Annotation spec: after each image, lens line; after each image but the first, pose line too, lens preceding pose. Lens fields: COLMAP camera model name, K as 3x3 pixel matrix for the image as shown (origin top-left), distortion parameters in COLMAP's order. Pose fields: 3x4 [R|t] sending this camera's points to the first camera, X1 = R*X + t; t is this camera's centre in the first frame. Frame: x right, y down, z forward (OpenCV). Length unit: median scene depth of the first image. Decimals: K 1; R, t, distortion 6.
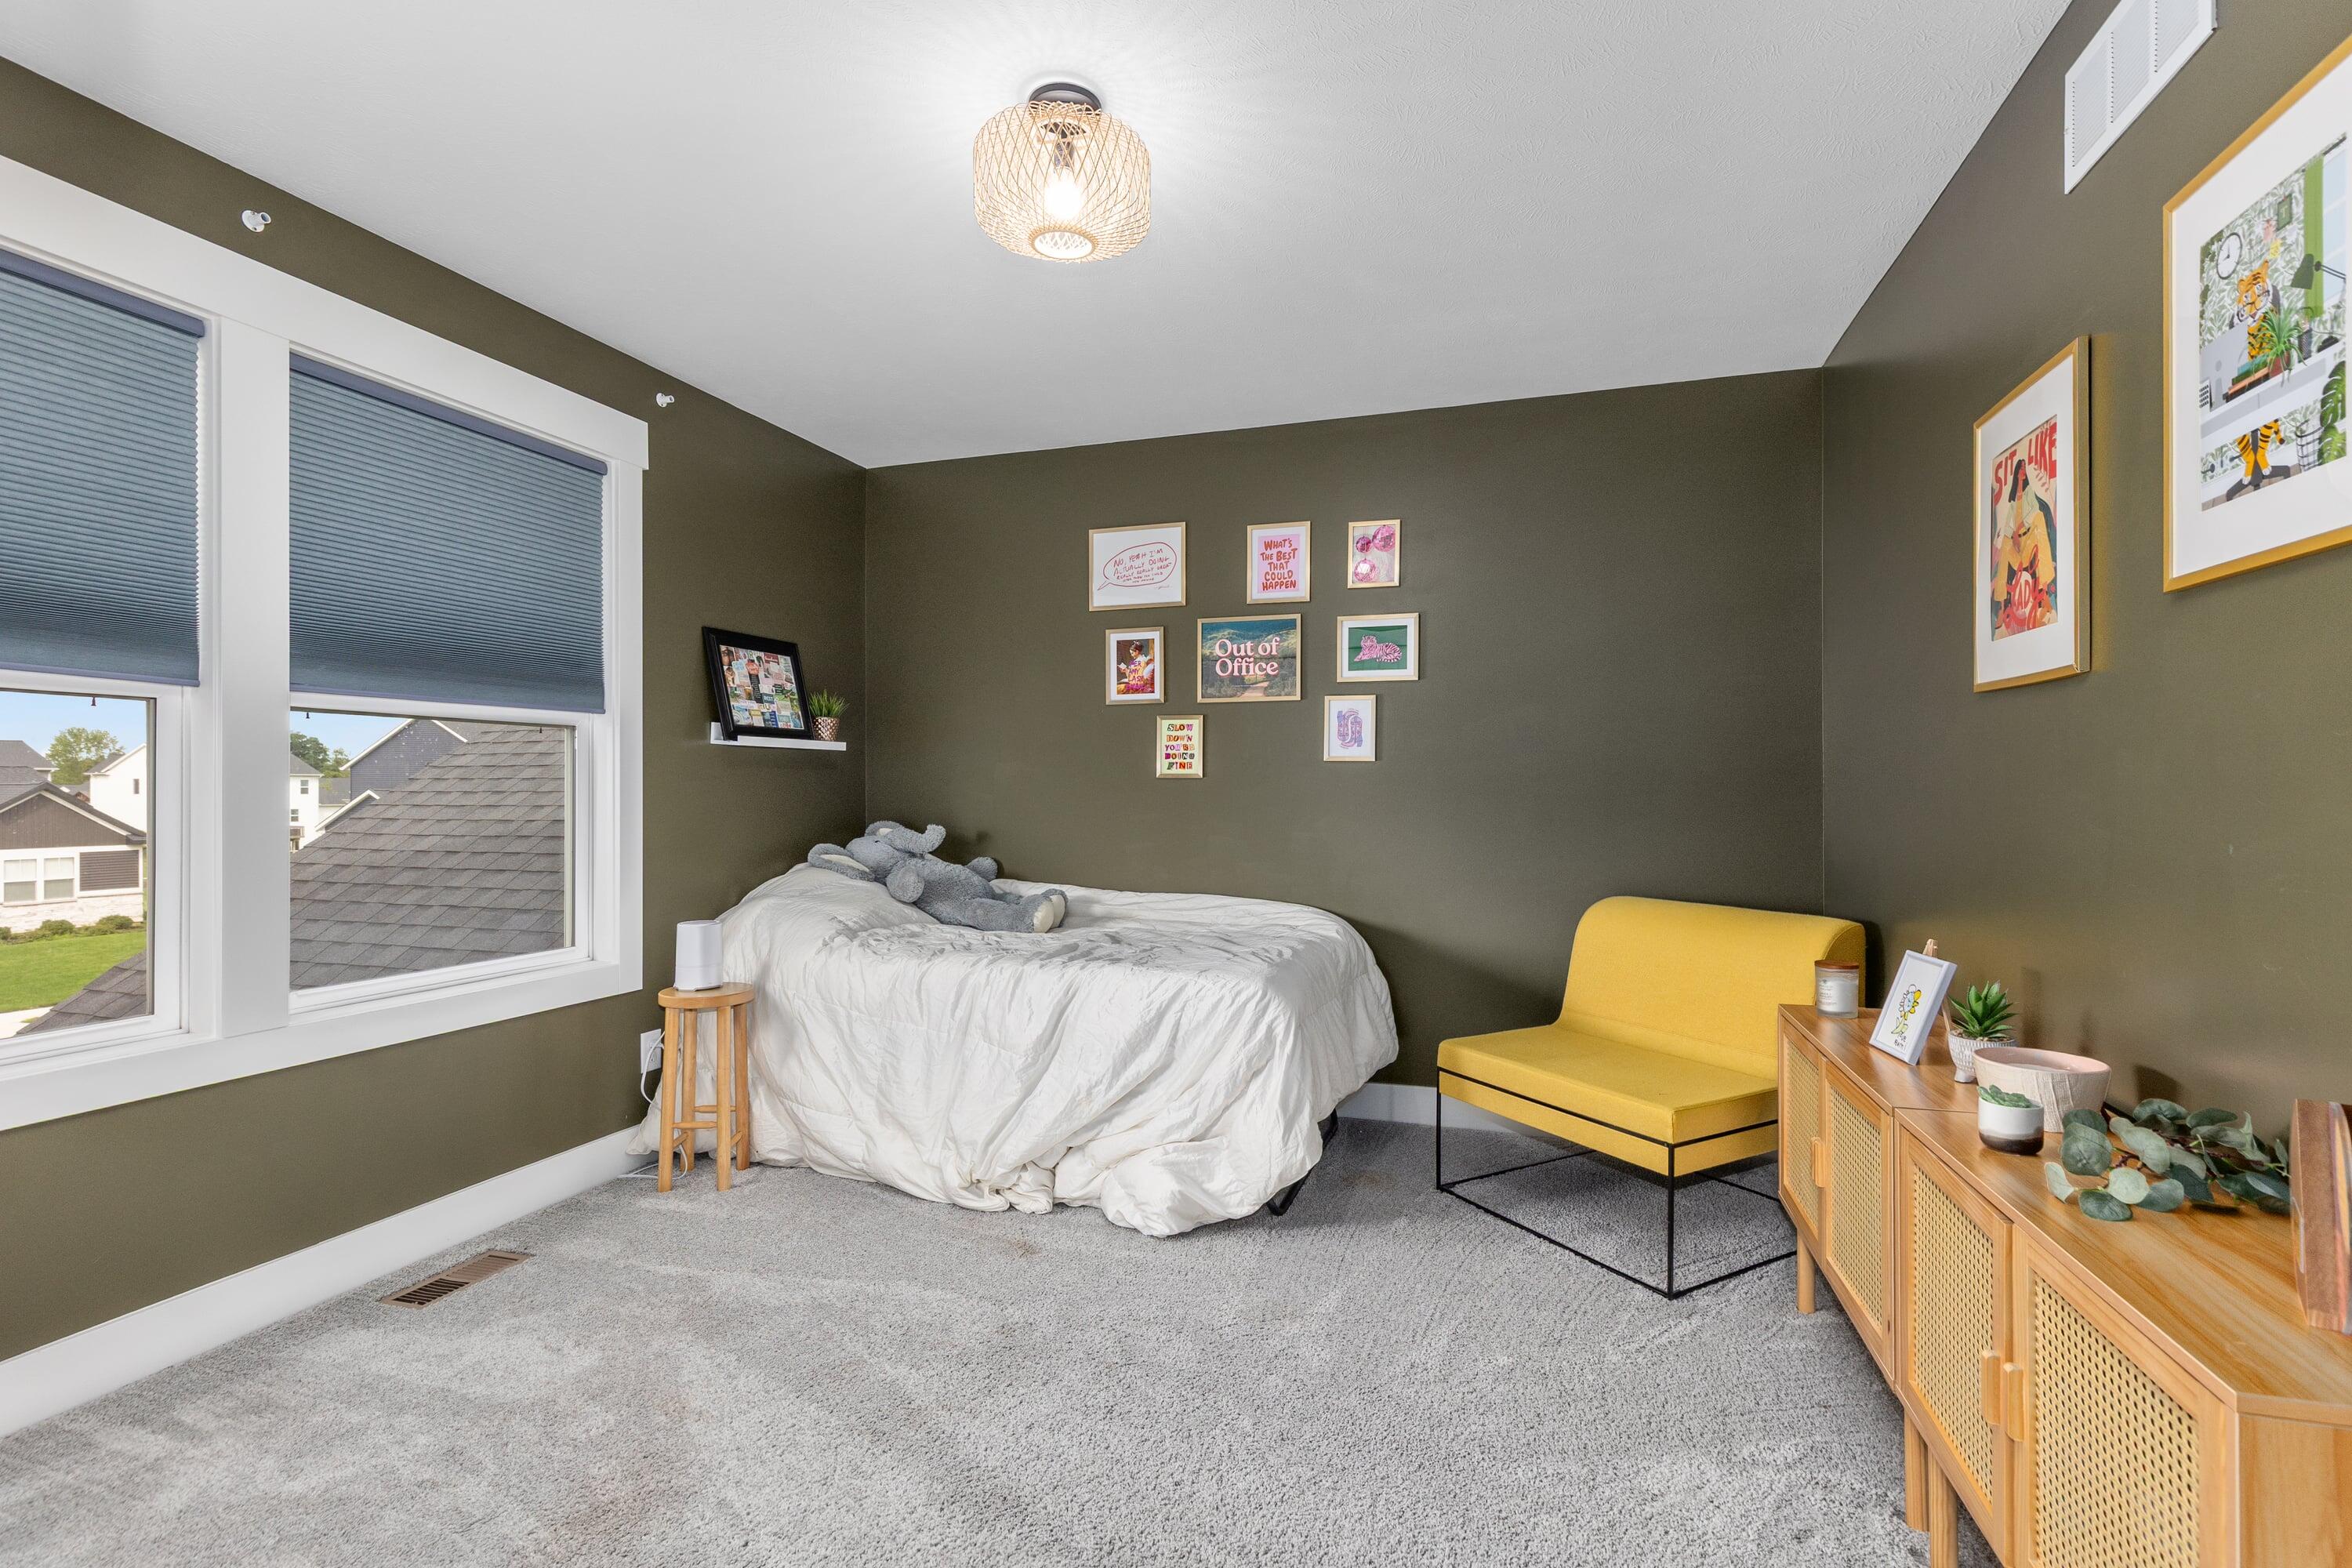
lens RADIAL K [[1055.1, 0, 1187.5], [0, 1055.1, 789.9], [0, 0, 1]] dist [-0.001852, -0.000181]
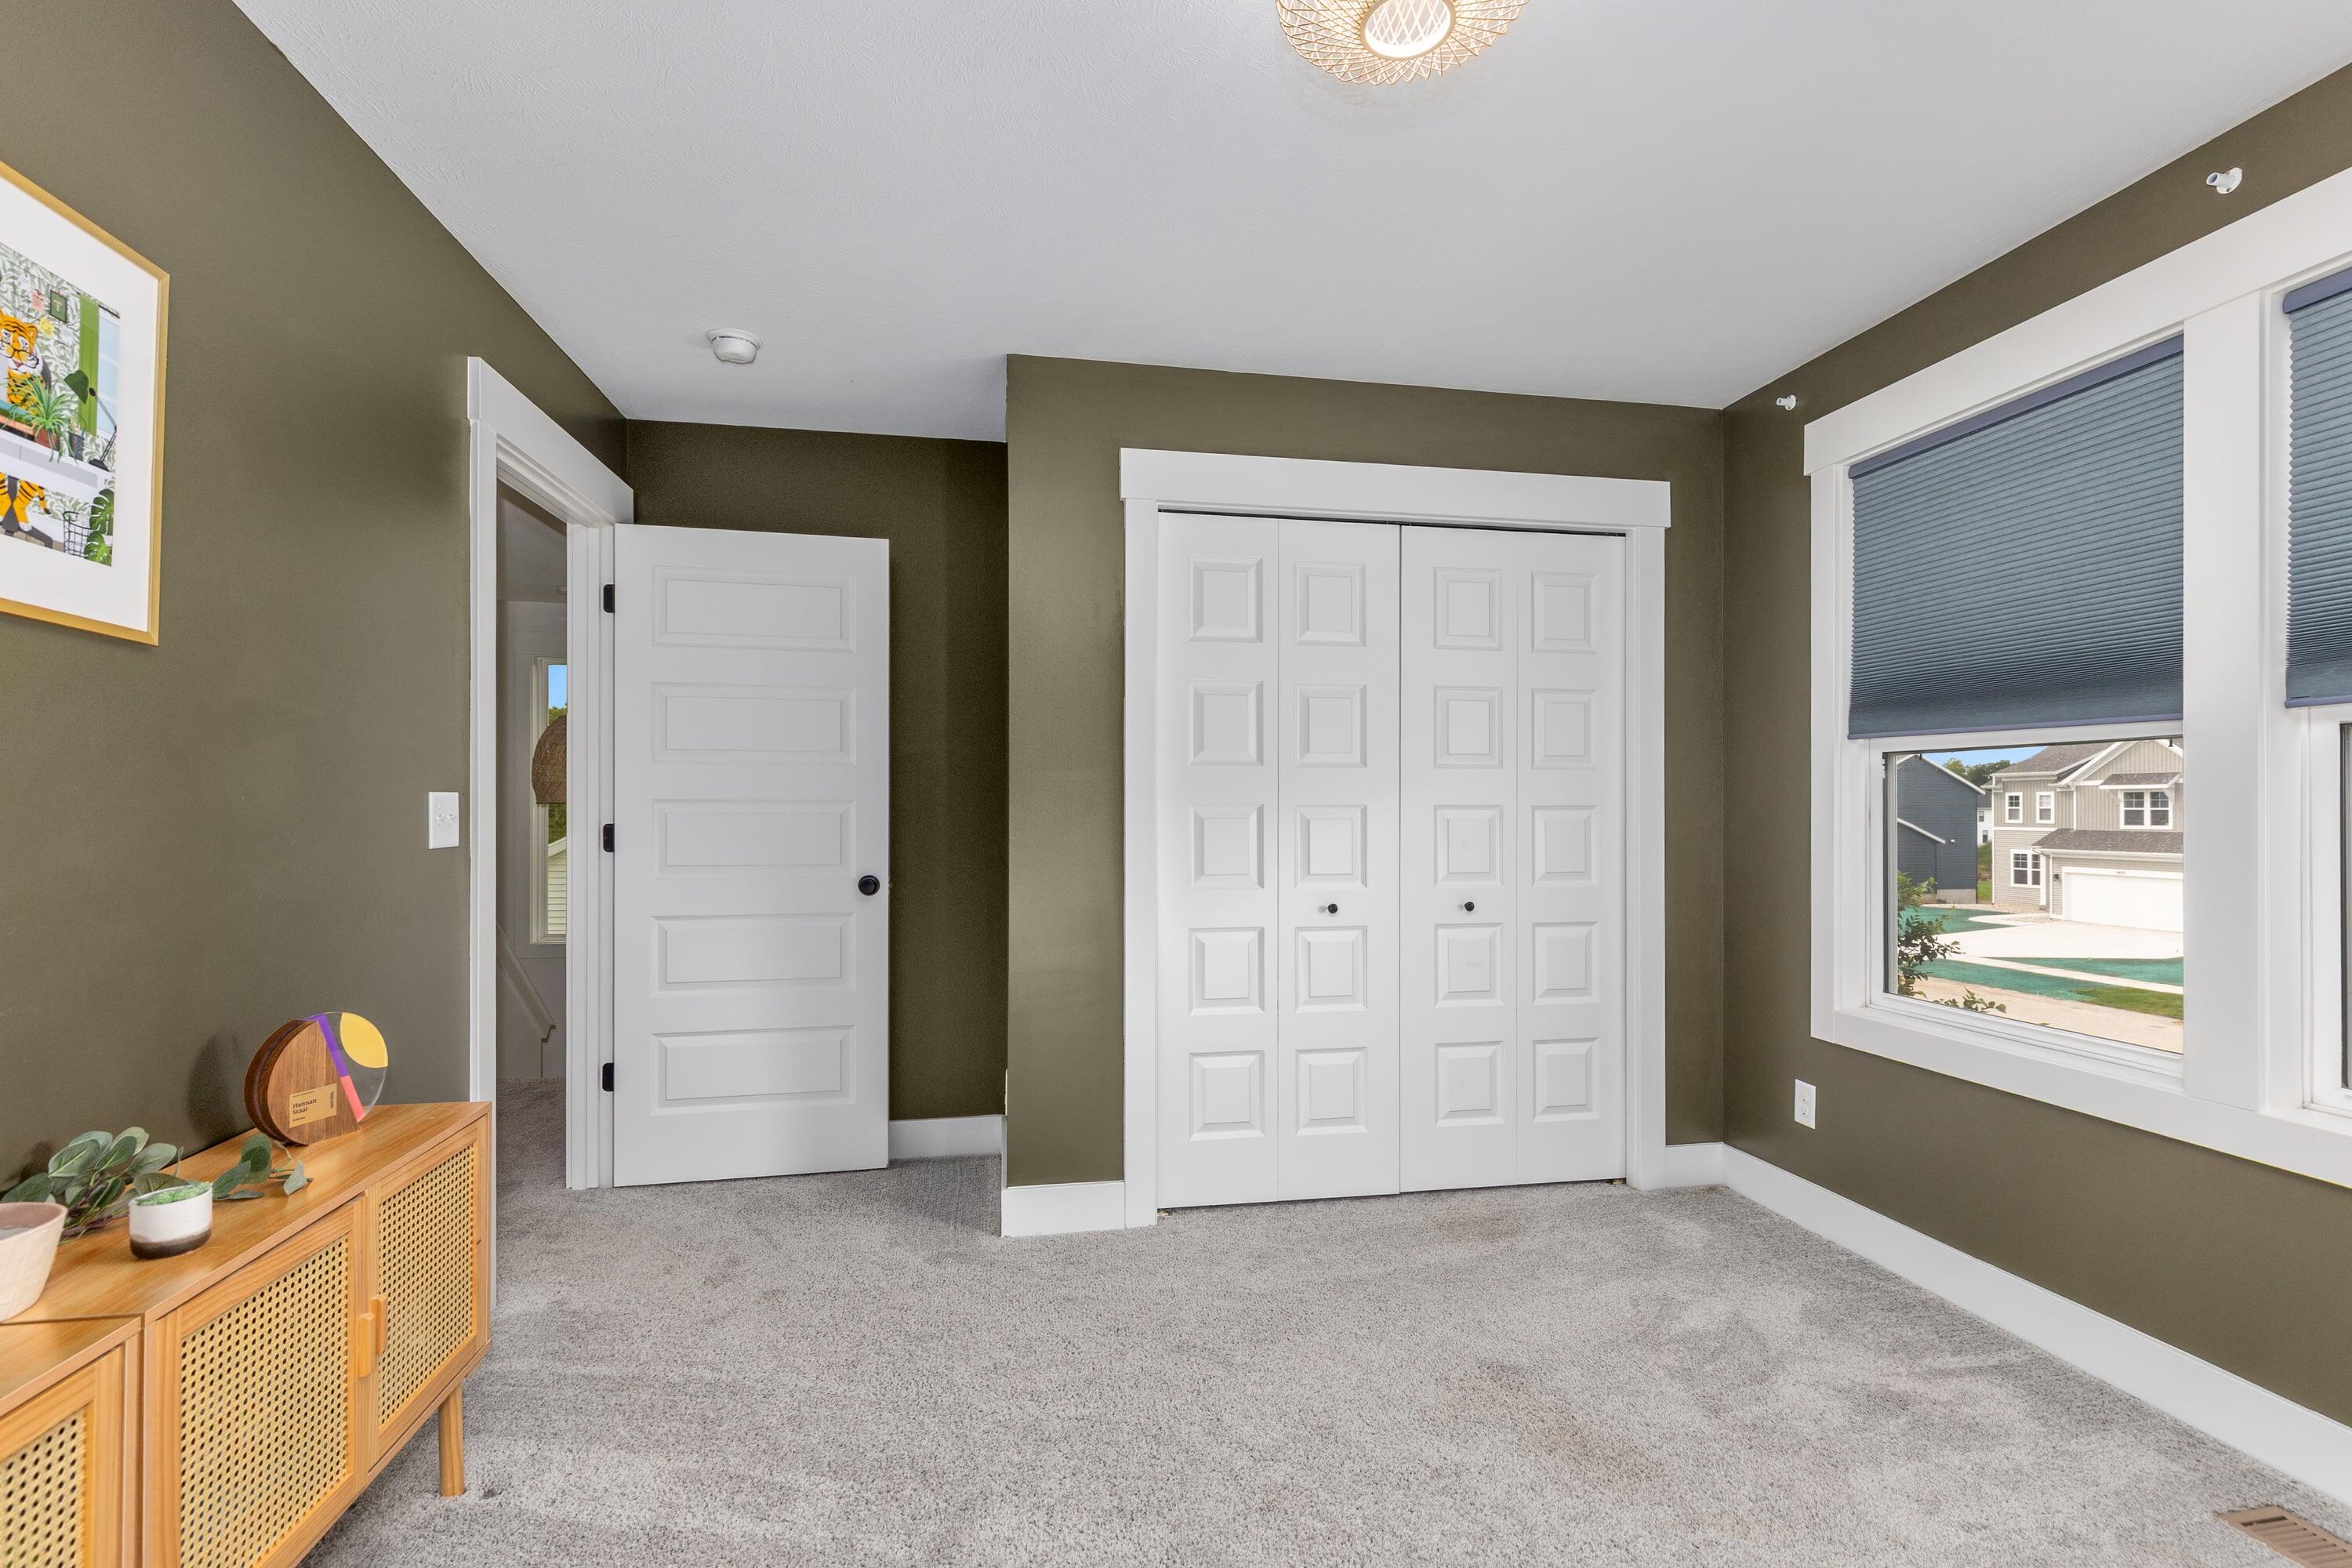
lens RADIAL K [[1055.1, 0, 1187.5], [0, 1055.1, 789.9], [0, 0, 1]] dist [-0.001852, -0.000181]
pose [[-0.873232, -0.007989, -0.487239, 0.554173], [-0.004154, 0.999951, -0.008950, -0.042622], [0.487287, -0.005791, -0.873223, 2.555946]]
